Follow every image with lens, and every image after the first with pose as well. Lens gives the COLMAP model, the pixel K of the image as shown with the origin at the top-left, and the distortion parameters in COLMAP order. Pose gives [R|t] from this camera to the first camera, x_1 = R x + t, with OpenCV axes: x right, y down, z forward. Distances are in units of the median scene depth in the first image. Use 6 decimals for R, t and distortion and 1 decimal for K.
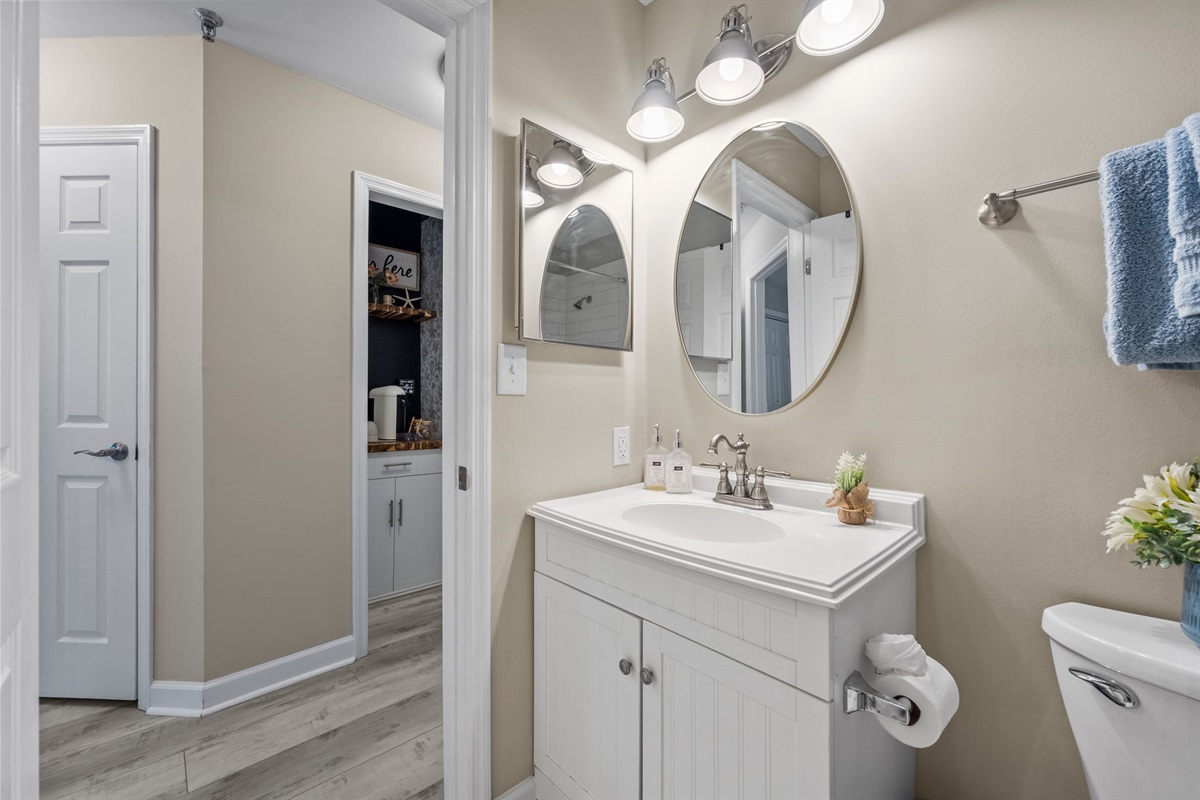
lens RADIAL K [[469.8, 0, 603.9], [0, 469.8, 404.0], [0, 0, 1]] dist [-0.002545, -0.000184]
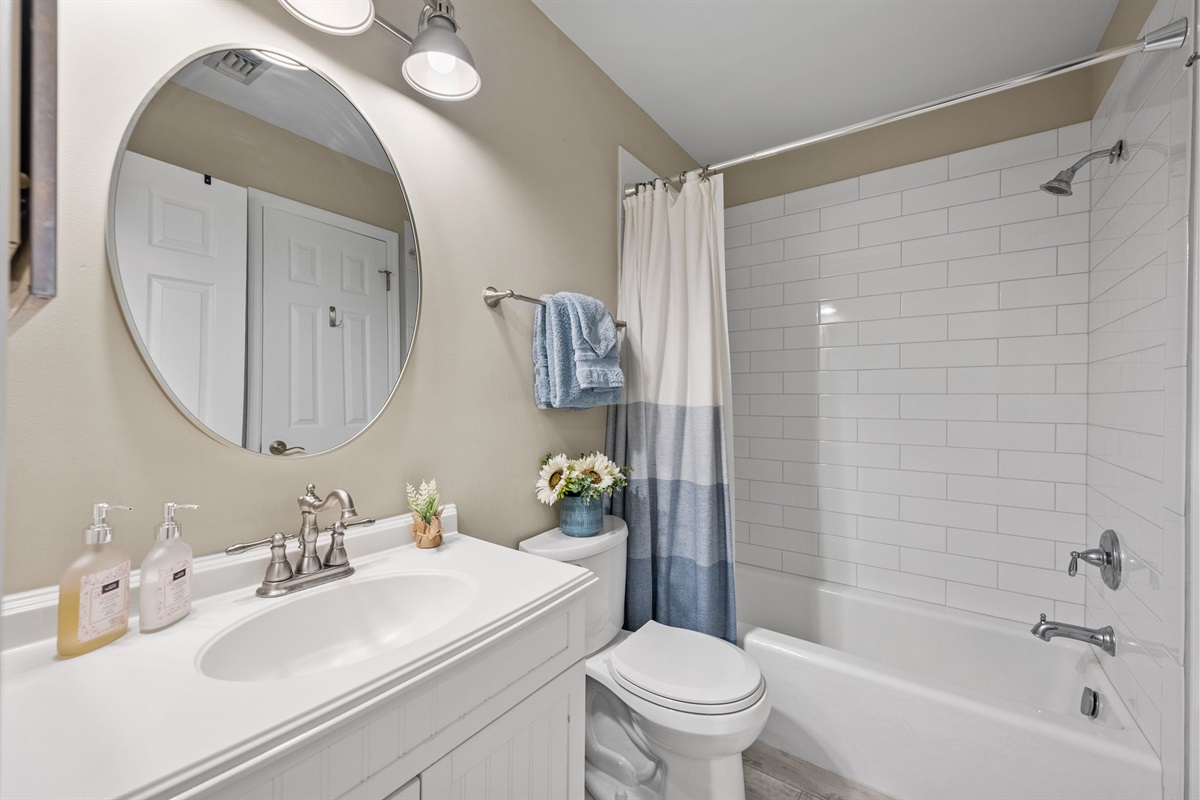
lens RADIAL K [[469.8, 0, 603.9], [0, 469.8, 404.0], [0, 0, 1]] dist [-0.002545, -0.000184]
pose [[-0.222612, 0.000085, 0.974907, -0.697048], [-0.001887, 0.999998, -0.000518, -0.078320], [-0.974905, -0.001955, -0.222611, 1.024406]]
